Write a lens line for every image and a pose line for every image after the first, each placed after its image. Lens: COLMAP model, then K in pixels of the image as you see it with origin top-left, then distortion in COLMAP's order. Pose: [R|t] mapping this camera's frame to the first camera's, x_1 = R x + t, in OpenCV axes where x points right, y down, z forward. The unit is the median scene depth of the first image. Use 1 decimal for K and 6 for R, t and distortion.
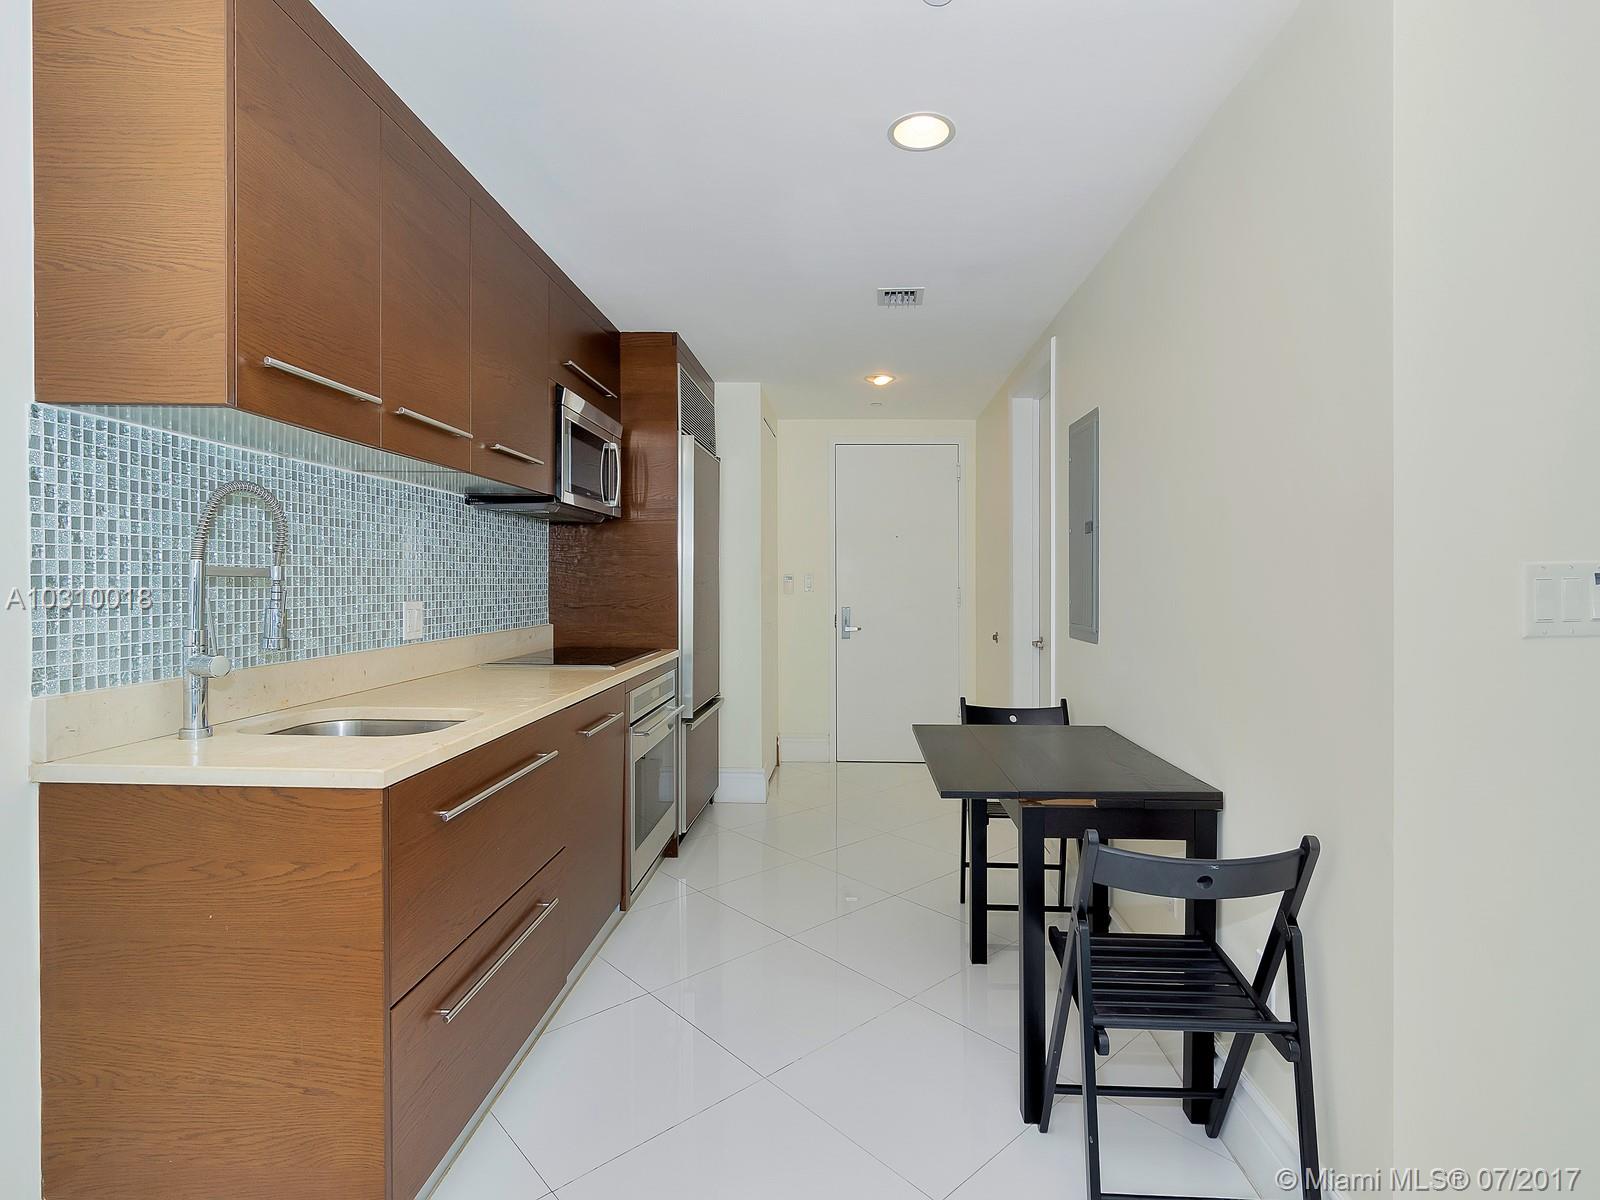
lens RADIAL K [[808.3, 0, 800.0], [0, 808.3, 600.0], [0, 0, 1]] dist [0.003154, 0.000539]
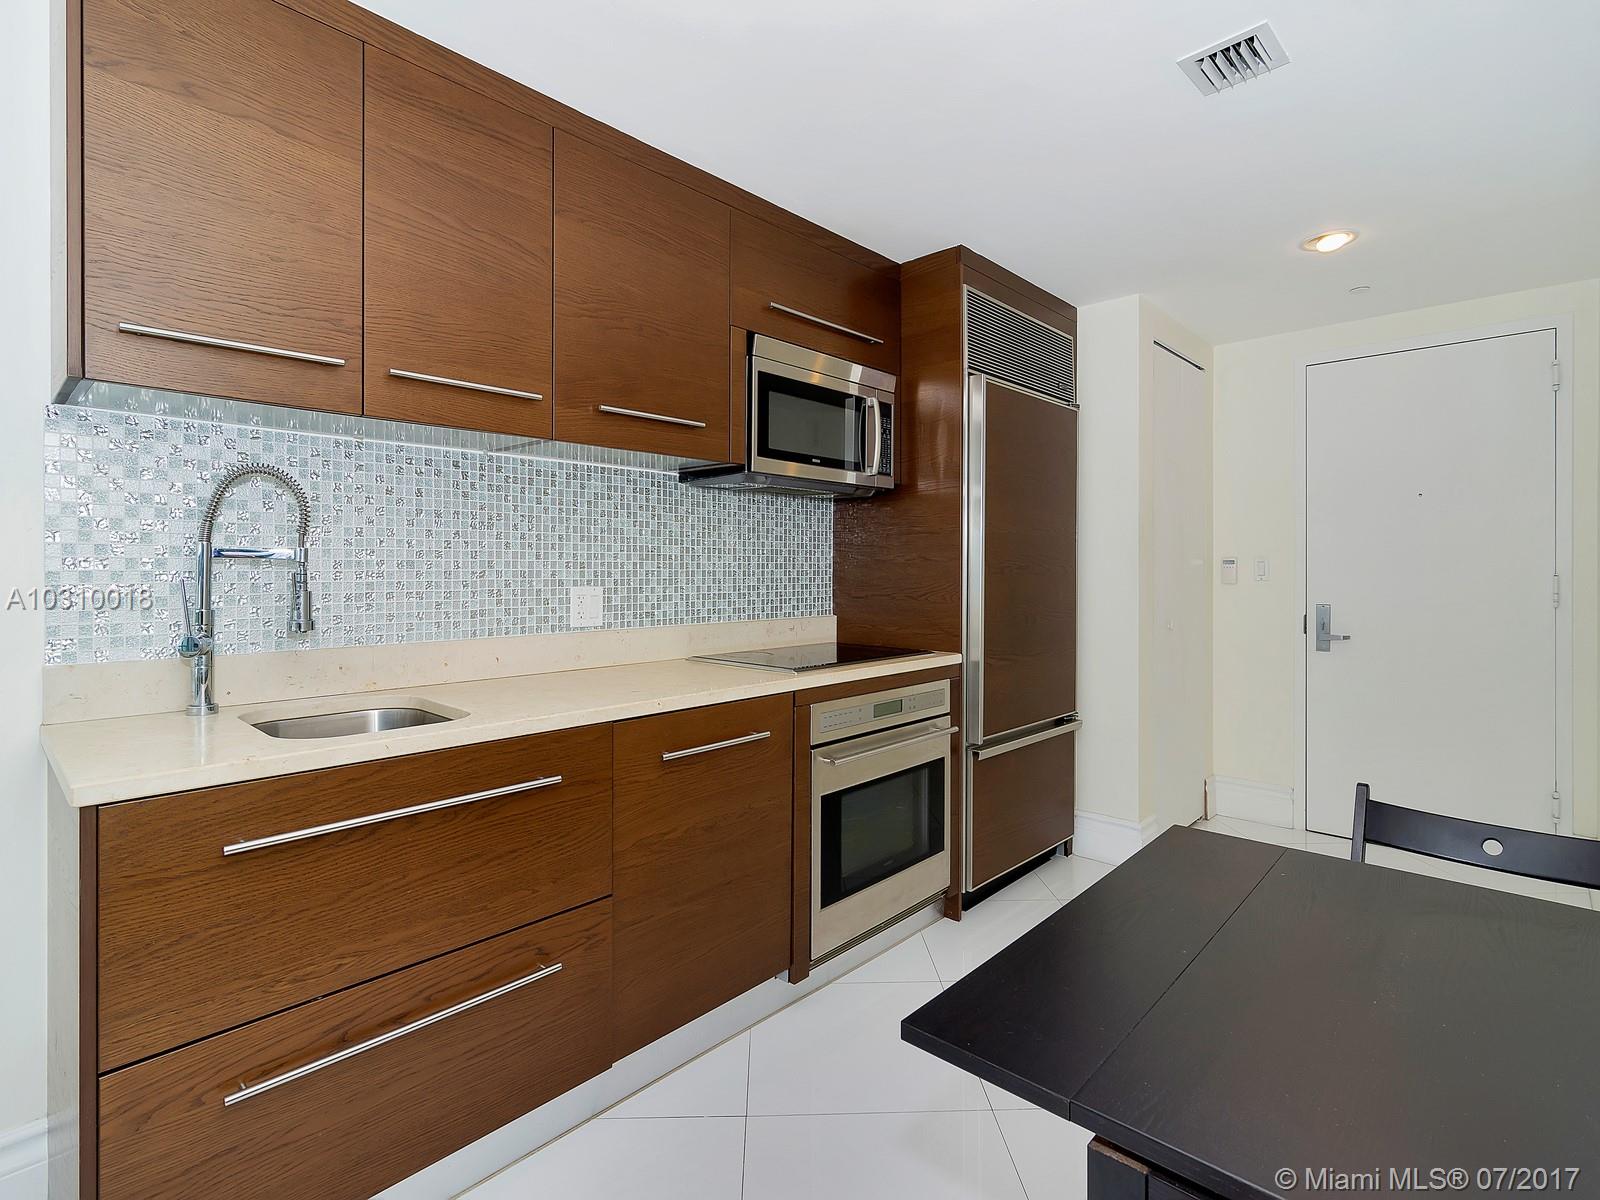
lens RADIAL K [[769.0, 0, 799.2], [0, 769.0, 582.8], [0, 0, 1]] dist [0.000693, 0.000134]
pose [[0.761366, 0.002655, -0.648317, 0.212549], [-0.010698, 0.999907, -0.008469, 0.001669], [0.648234, 0.013383, 0.761323, 0.344341]]
